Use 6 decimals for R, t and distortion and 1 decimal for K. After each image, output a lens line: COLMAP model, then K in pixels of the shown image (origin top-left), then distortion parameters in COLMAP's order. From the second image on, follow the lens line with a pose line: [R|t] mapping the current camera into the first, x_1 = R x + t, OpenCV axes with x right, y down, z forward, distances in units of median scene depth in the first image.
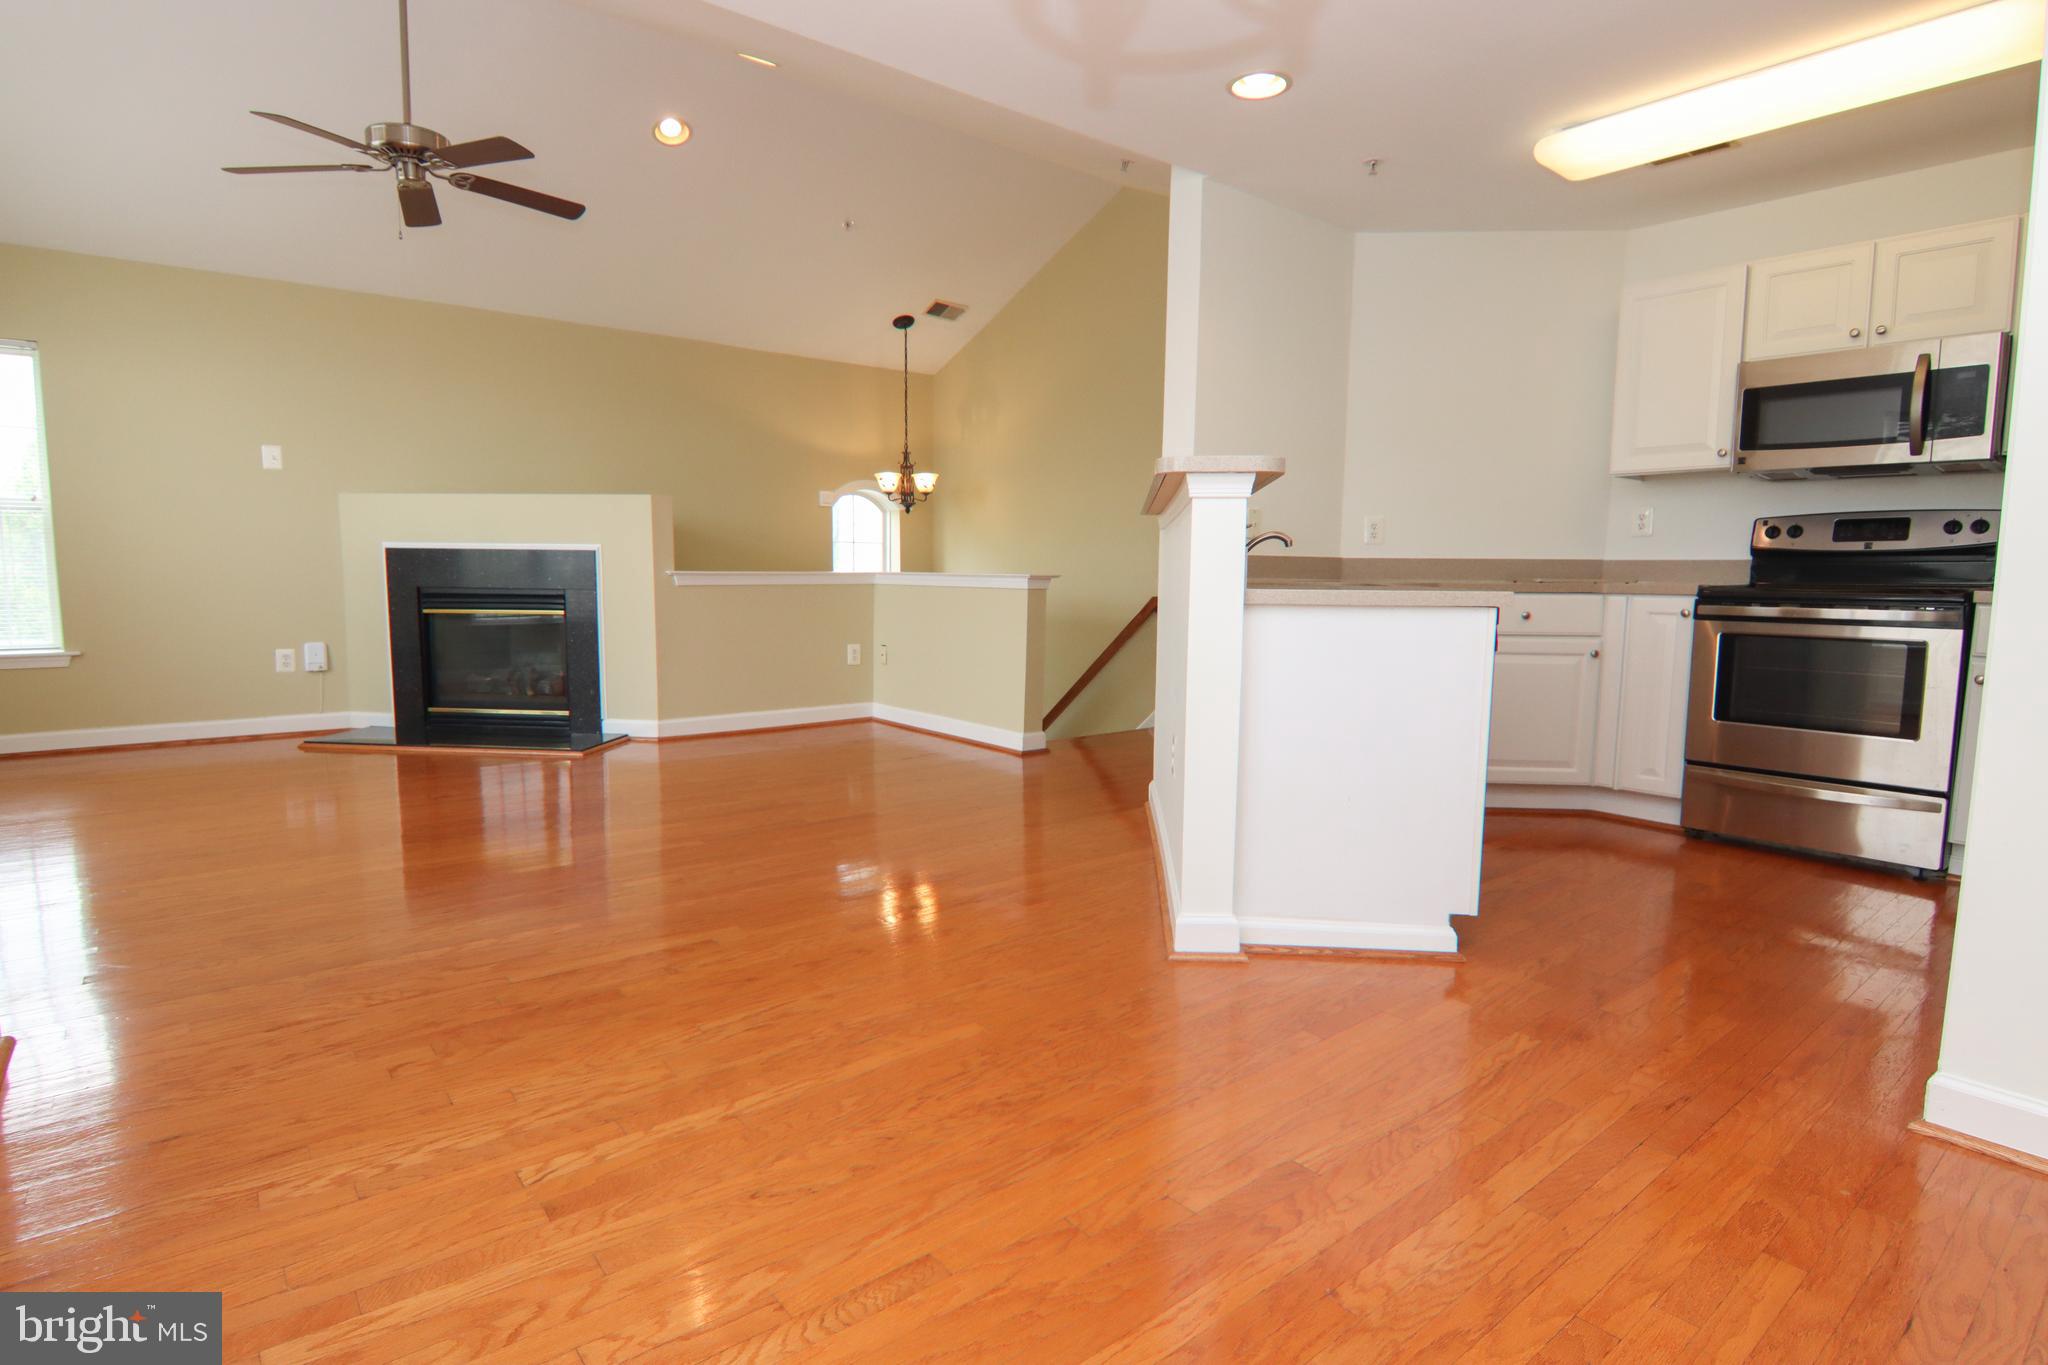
lens RADIAL K [[1049.4, 0, 1029.2], [0, 1049.4, 687.4], [0, 0, 1]] dist [0.000937, -0.014207]
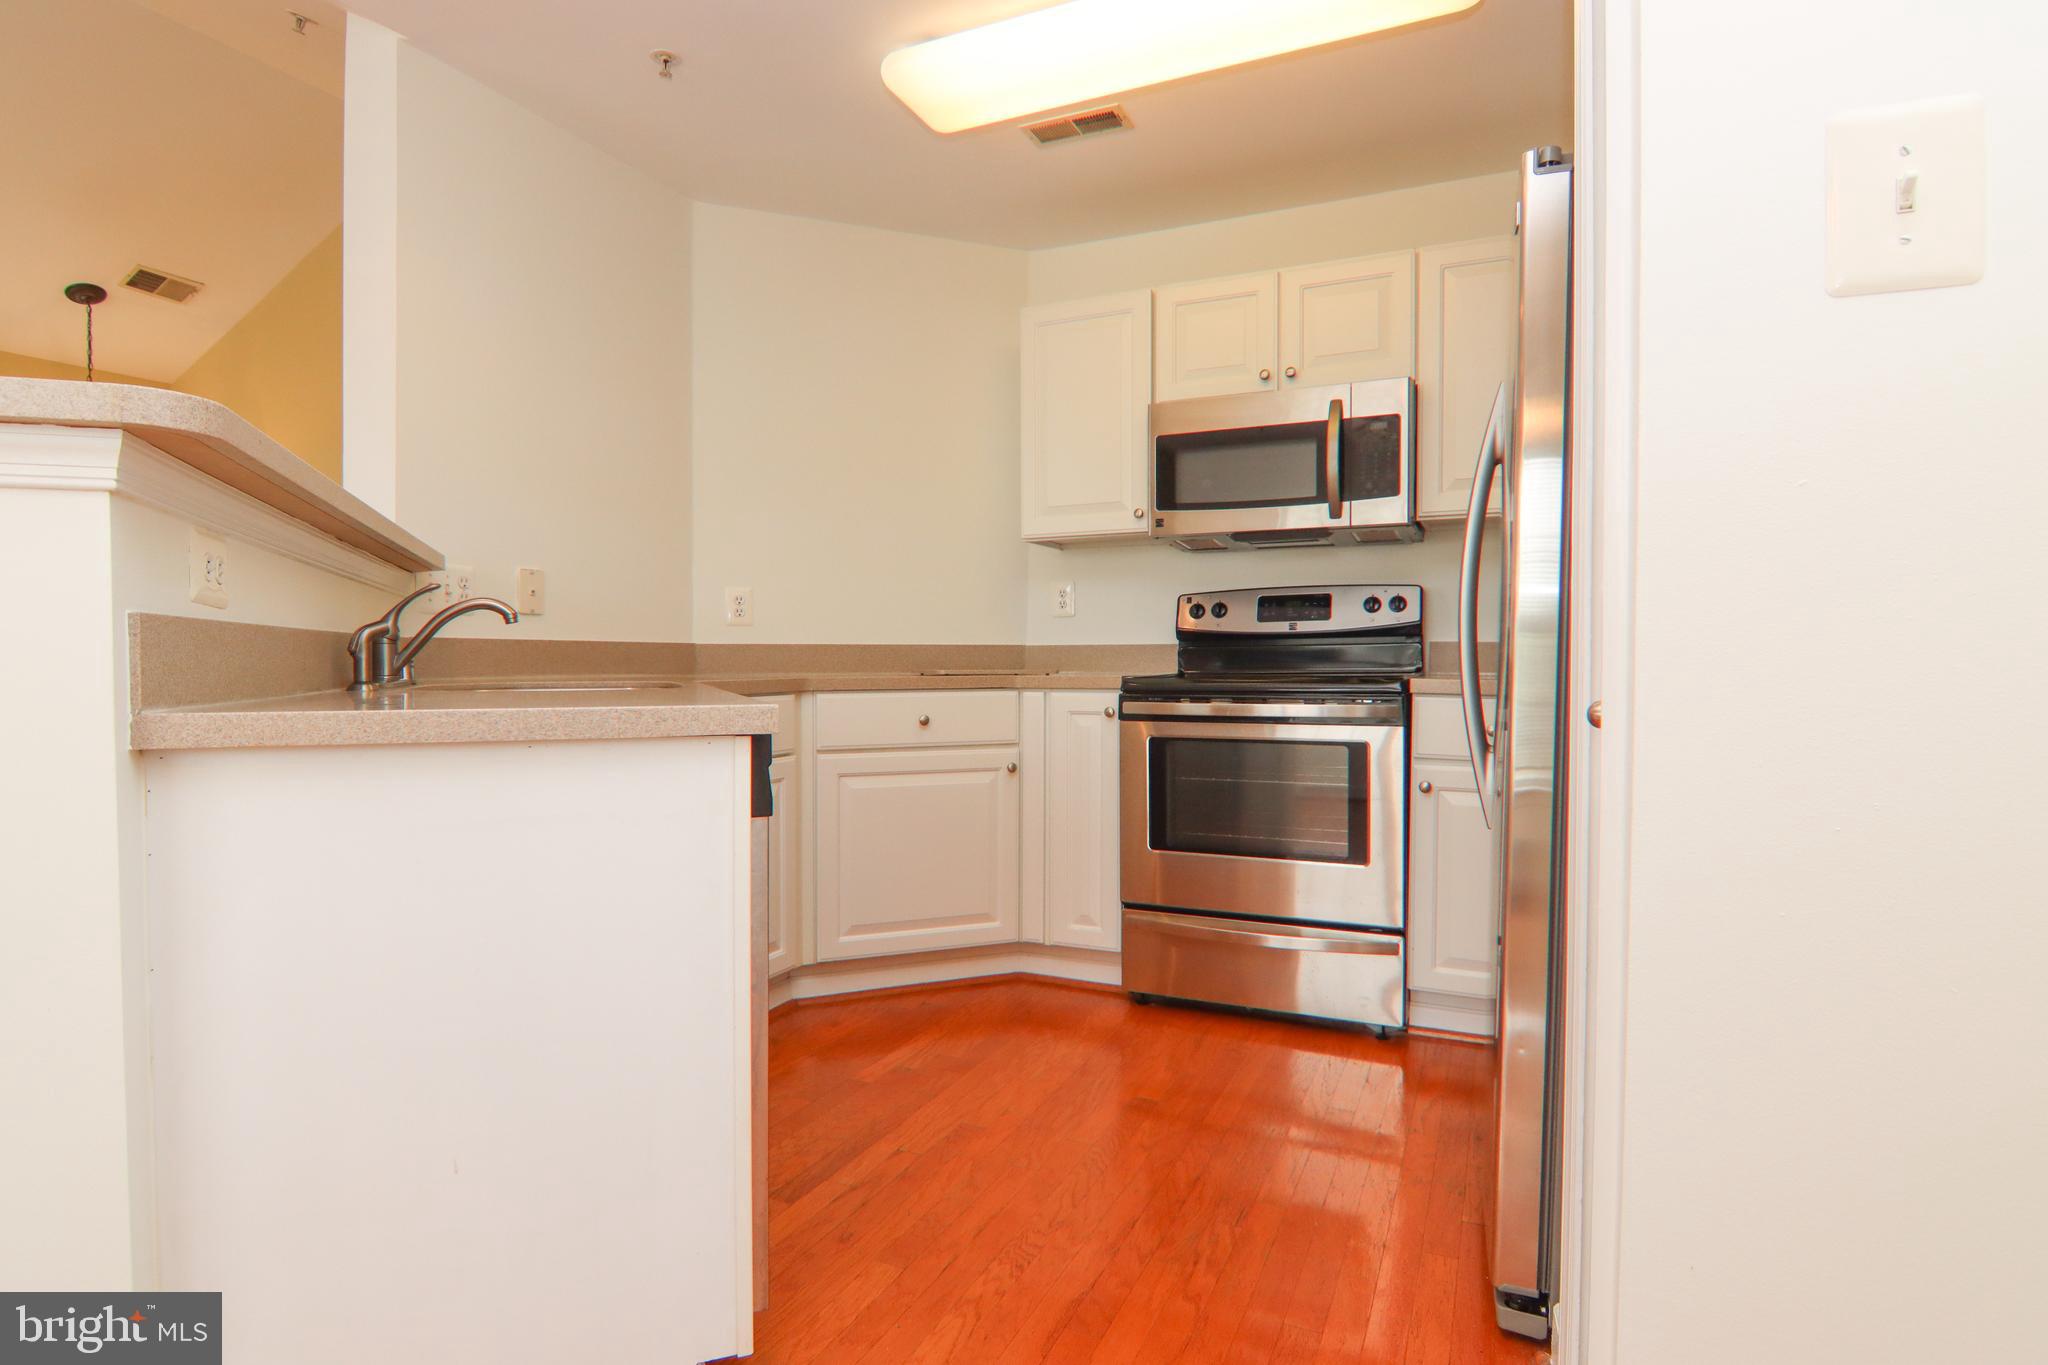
lens RADIAL K [[1049.4, 0, 1029.2], [0, 1049.4, 687.4], [0, 0, 1]] dist [0.000937, -0.014207]
pose [[0.897335, -0.020626, 0.440868, 0.221536], [0.057352, 0.995887, -0.070142, -0.036695], [-0.437608, 0.088226, 0.894827, 0.316493]]
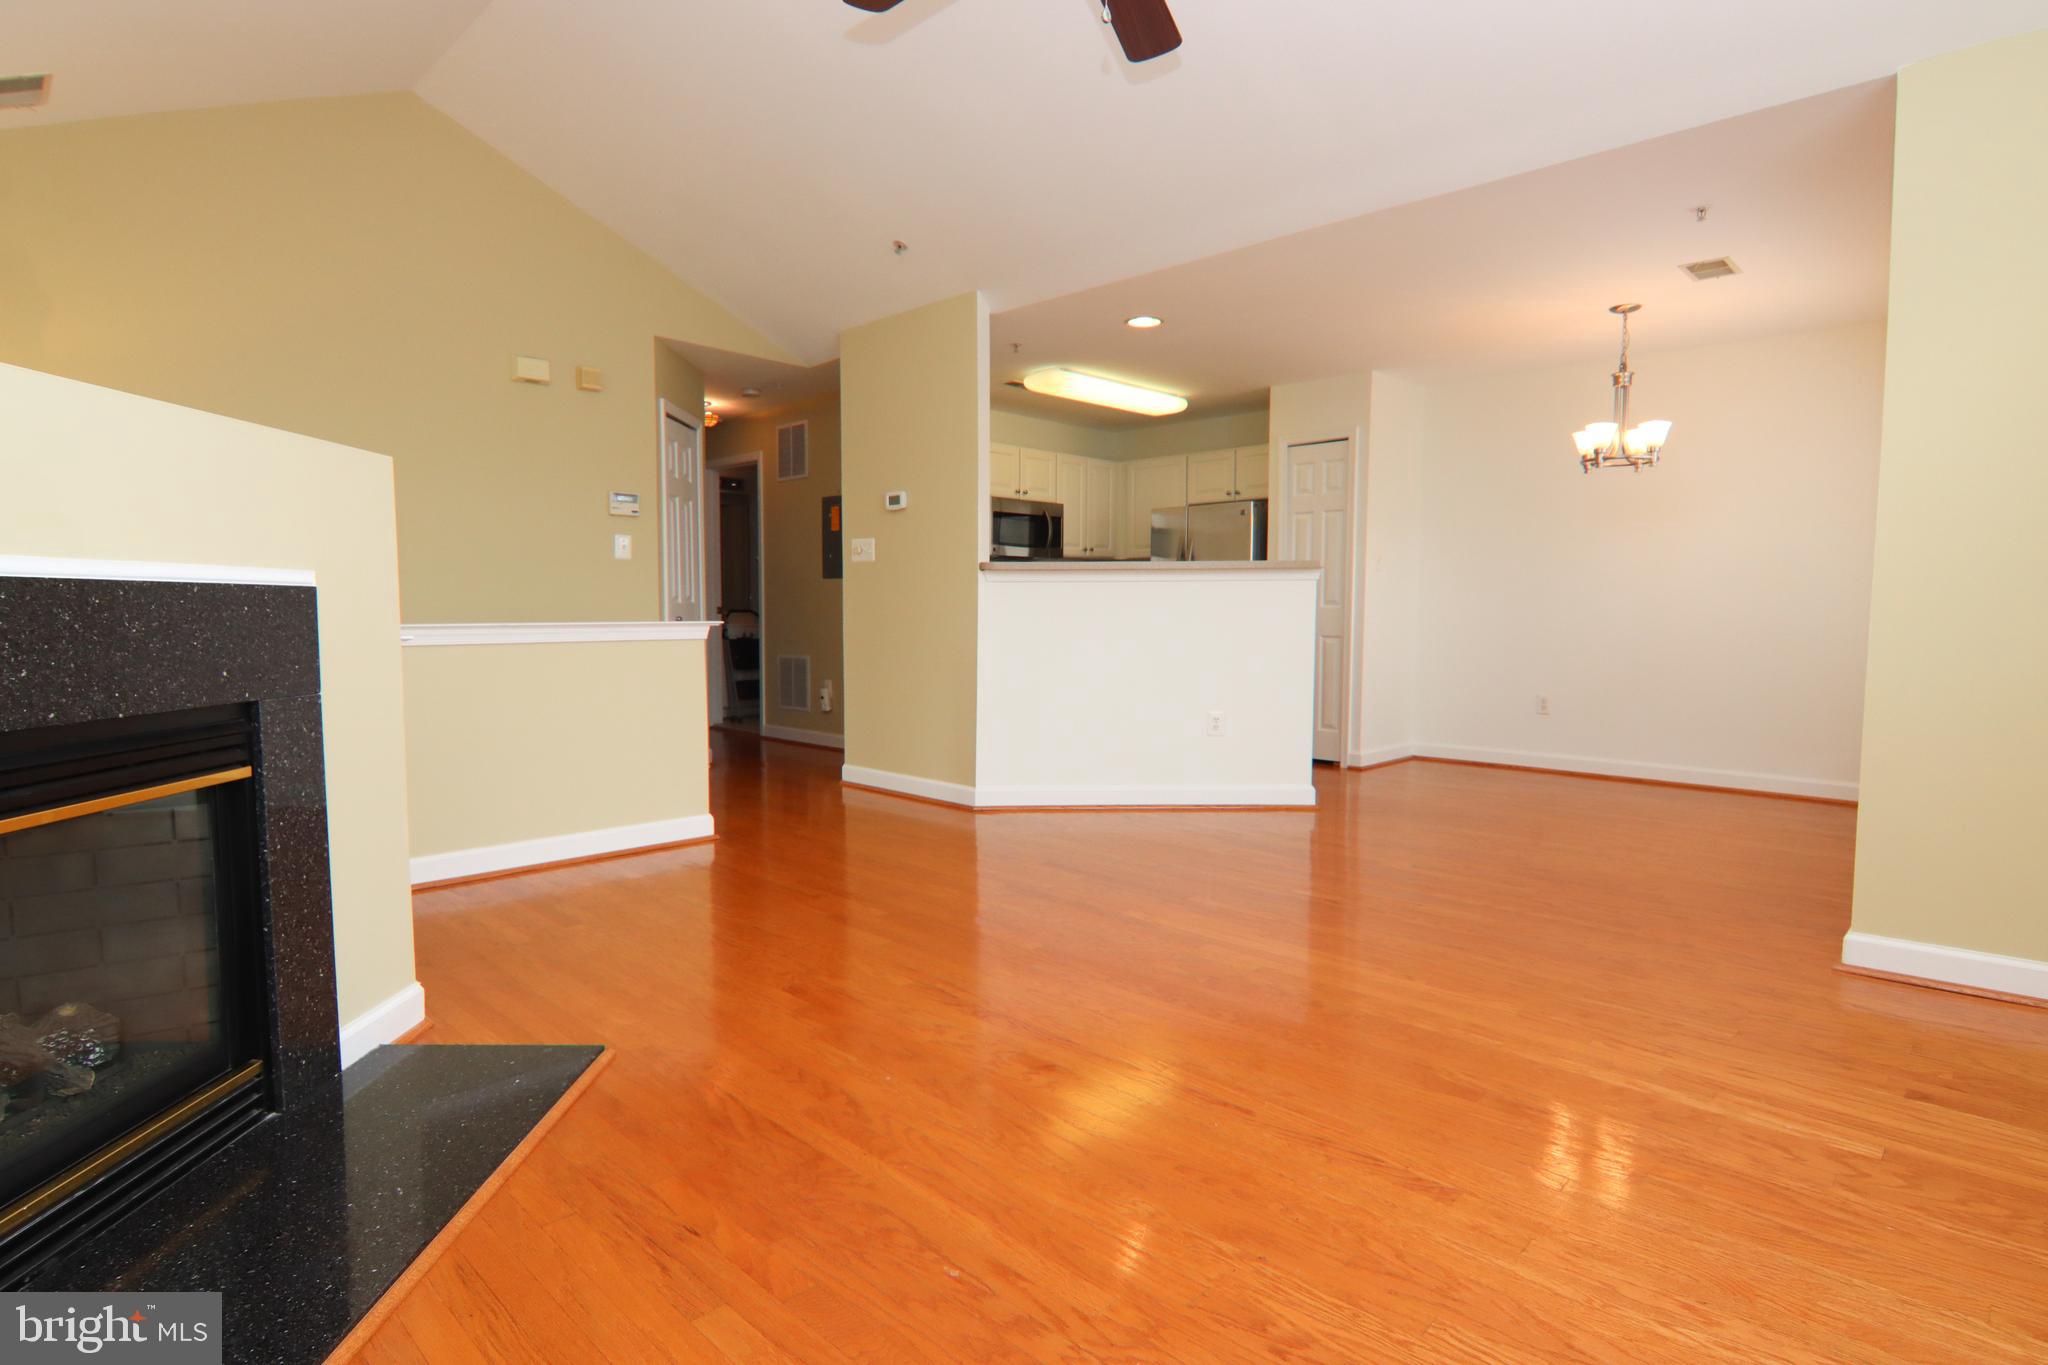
lens RADIAL K [[1049.4, 0, 1029.2], [0, 1049.4, 687.4], [0, 0, 1]] dist [0.000937, -0.014207]
pose [[-0.123001, -0.086363, 0.988642, -1.128015], [0.105973, 0.989367, 0.099611, -0.147391], [-0.986732, 0.117022, -0.112541, 1.115646]]
